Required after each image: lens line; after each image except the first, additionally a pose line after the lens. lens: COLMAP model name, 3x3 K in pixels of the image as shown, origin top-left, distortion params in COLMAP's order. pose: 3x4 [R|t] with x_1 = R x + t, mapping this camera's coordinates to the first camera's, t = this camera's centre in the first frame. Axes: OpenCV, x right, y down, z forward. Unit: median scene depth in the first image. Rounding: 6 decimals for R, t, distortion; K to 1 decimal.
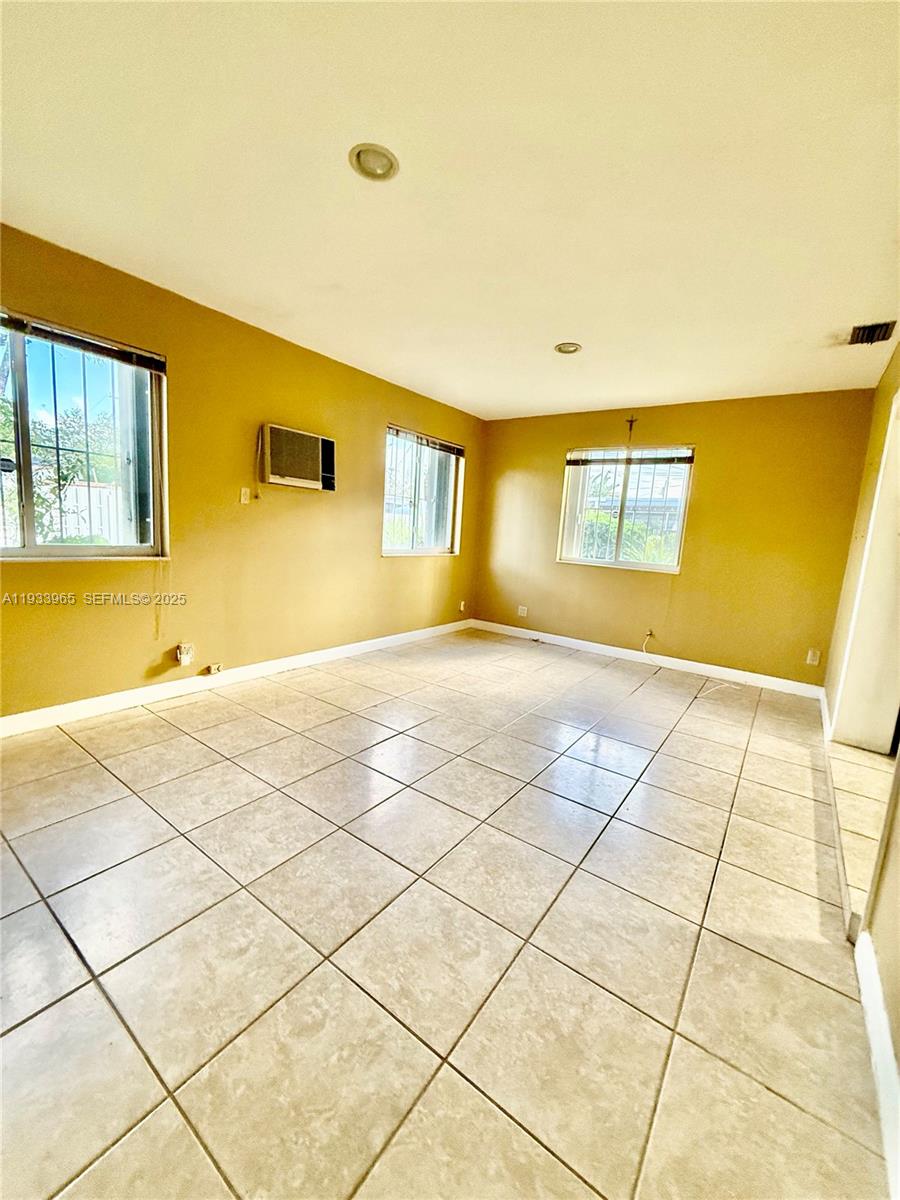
lens RADIAL K [[478.2, 0, 450.0], [0, 478.2, 600.0], [0, 0, 1]] dist [0.000763, 0.000634]
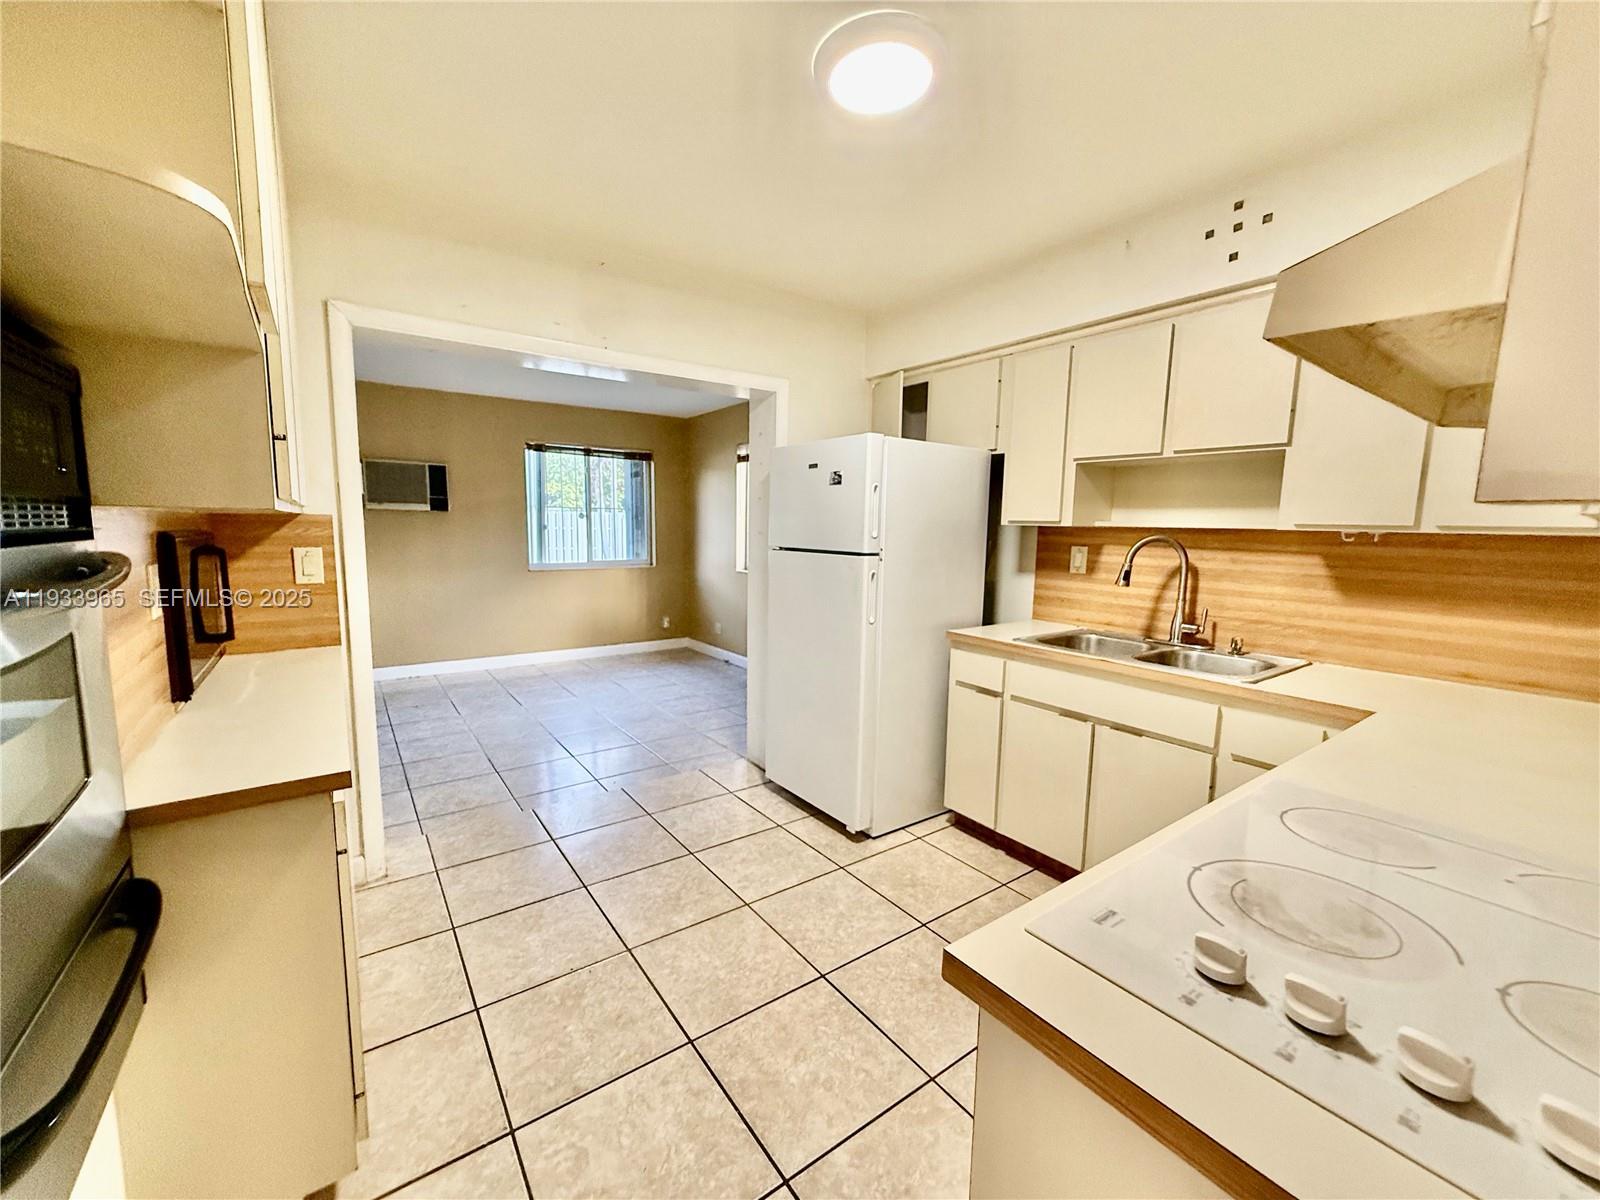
lens RADIAL K [[637.6, 0, 796.7], [0, 637.6, 602.0], [0, 0, 1]] dist [0.000763, 0.000634]
pose [[0.948172, -0.008850, -0.317634, 0.761564], [-0.004453, 0.999144, -0.041133, 0.026229], [0.317726, 0.040415, 0.947321, -0.081499]]
